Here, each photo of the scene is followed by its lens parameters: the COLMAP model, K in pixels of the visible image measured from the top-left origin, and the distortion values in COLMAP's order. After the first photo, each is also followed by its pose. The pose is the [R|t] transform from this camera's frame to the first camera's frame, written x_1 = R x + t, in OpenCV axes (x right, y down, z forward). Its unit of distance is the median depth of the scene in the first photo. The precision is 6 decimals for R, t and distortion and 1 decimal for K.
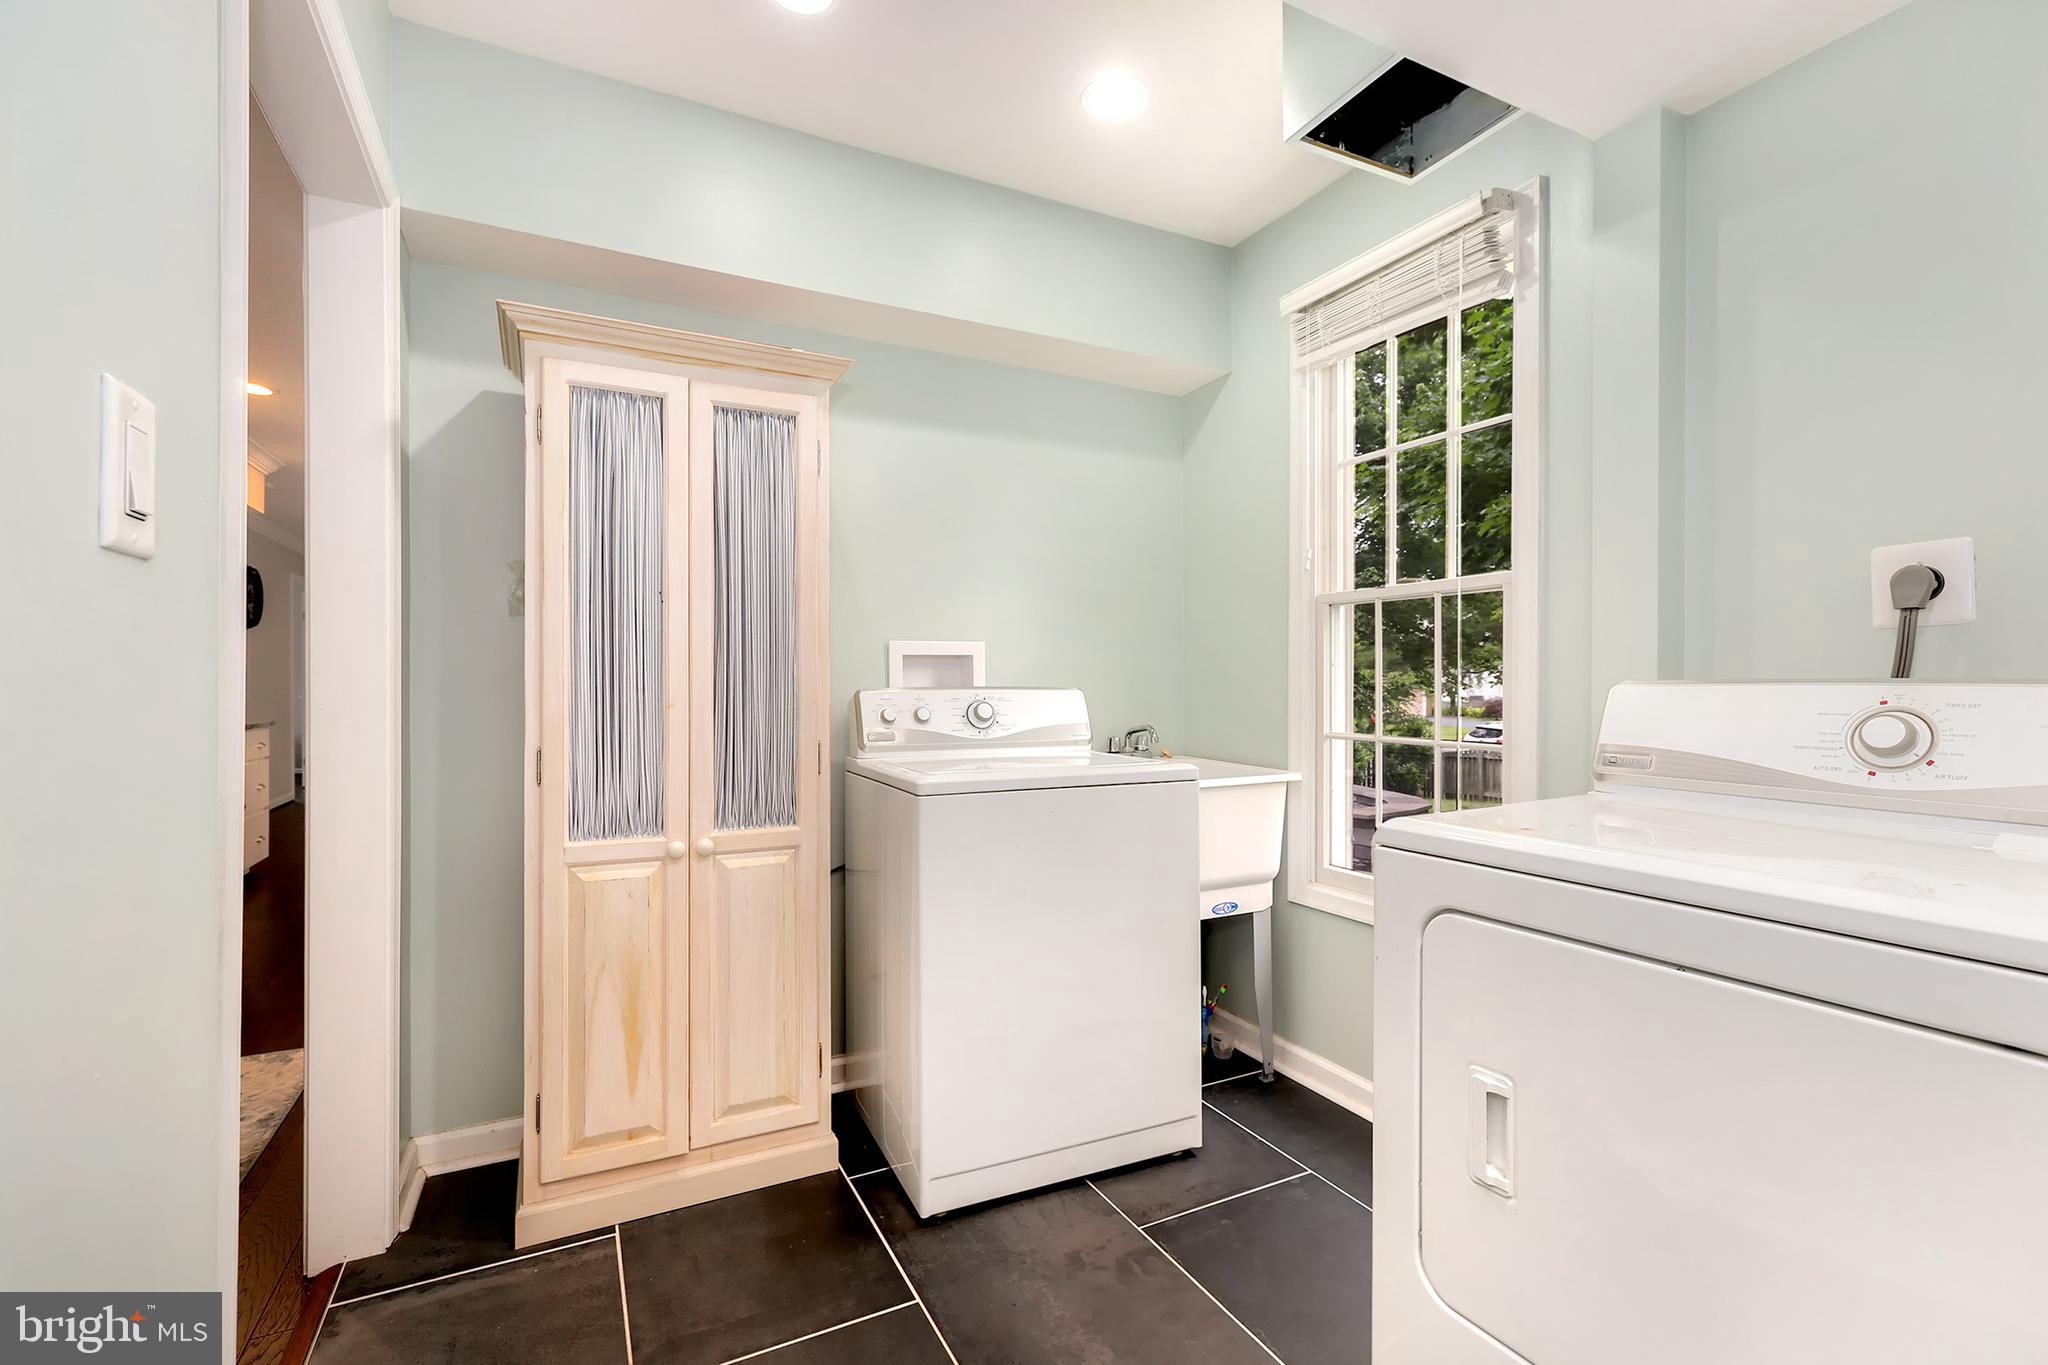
lens RADIAL K [[911.1, 0, 1022.8], [0, 911.1, 686.8], [0, 0, 1]] dist [0.003929, 0.000415]
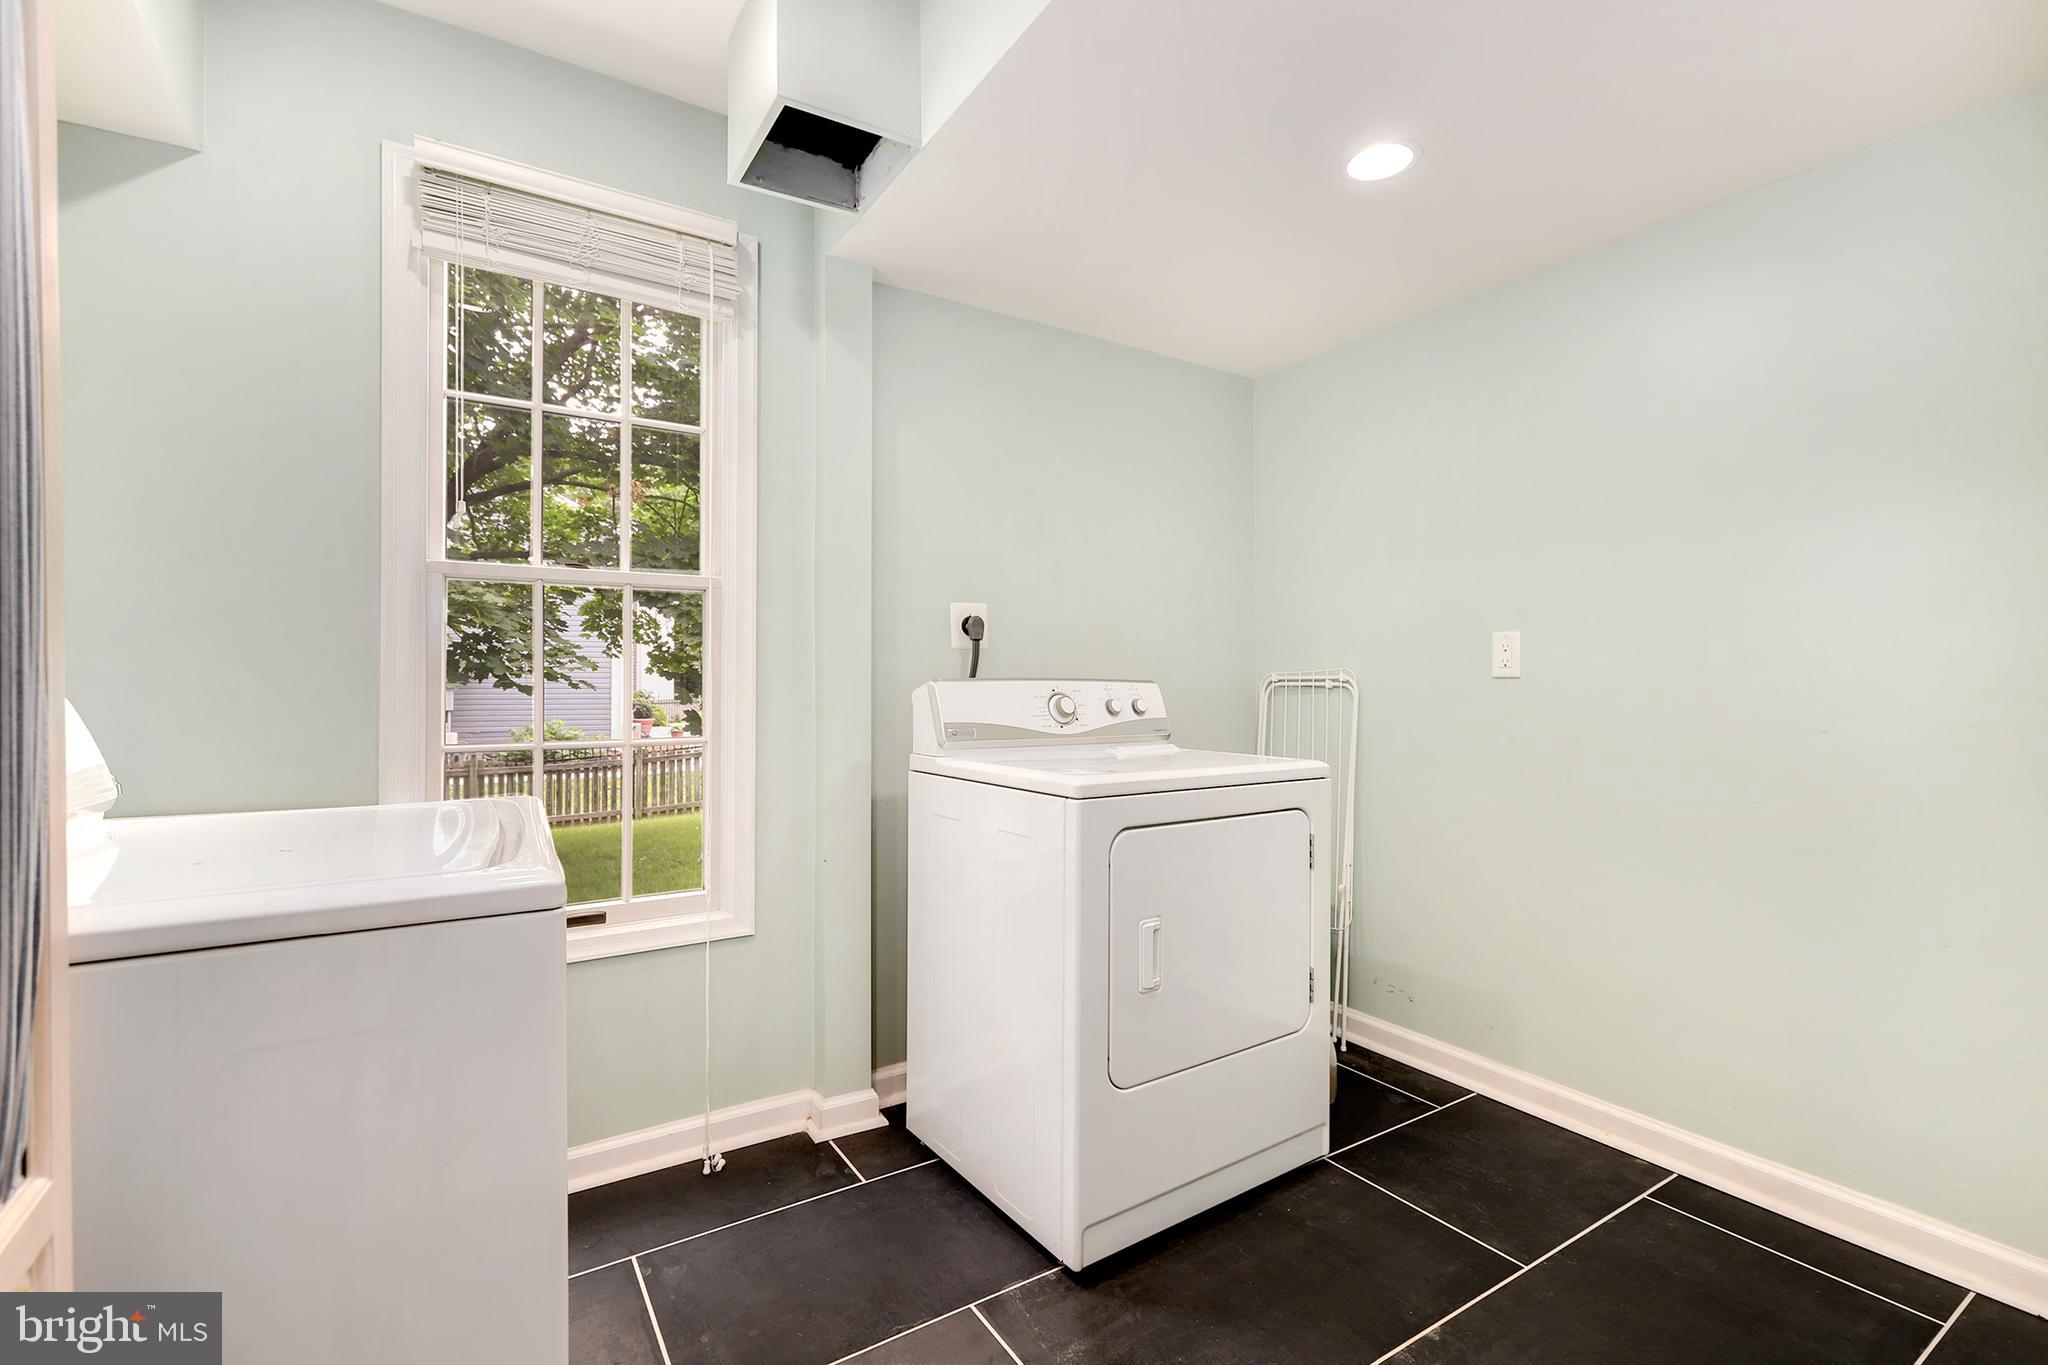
lens RADIAL K [[911.1, 0, 1023.6], [0, 911.1, 685.0], [0, 0, 1]] dist [0.003929, 0.000415]
pose [[-0.096635, 0.003982, 0.995312, -0.842471], [0.000227, 0.999992, -0.003979, 0.011423], [-0.995320, -0.000158, -0.096635, 1.068723]]
